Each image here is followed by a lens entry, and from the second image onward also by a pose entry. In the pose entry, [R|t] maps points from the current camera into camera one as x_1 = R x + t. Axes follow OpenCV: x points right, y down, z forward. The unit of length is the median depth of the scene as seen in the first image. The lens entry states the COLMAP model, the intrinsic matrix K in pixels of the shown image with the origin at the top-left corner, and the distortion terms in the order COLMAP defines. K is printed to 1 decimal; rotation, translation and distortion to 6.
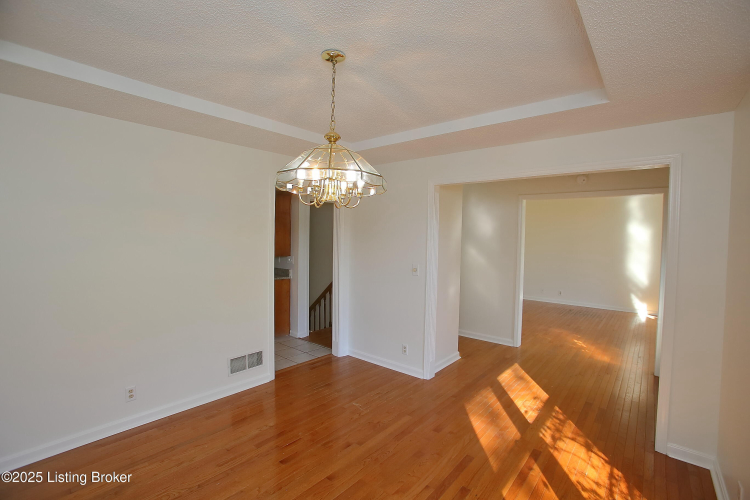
lens RADIAL K [[343.8, 0, 376.3], [0, 343.8, 246.6], [0, 0, 1]] dist [-0.069820, 0.025530]
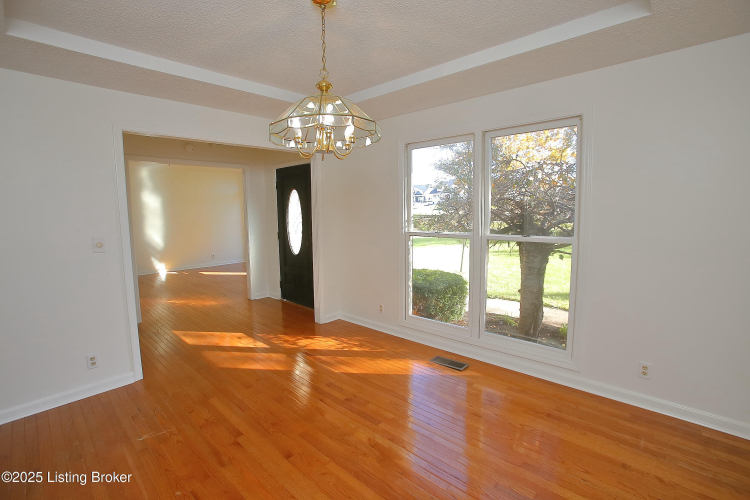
lens RADIAL K [[343.8, 0, 376.3], [0, 343.8, 246.6], [0, 0, 1]] dist [-0.069820, 0.025530]
pose [[0.047654, -0.125534, 0.990944, -0.702201], [0.047286, 0.991243, 0.123298, 0.017407], [-0.997744, 0.040982, 0.053172, 0.503893]]
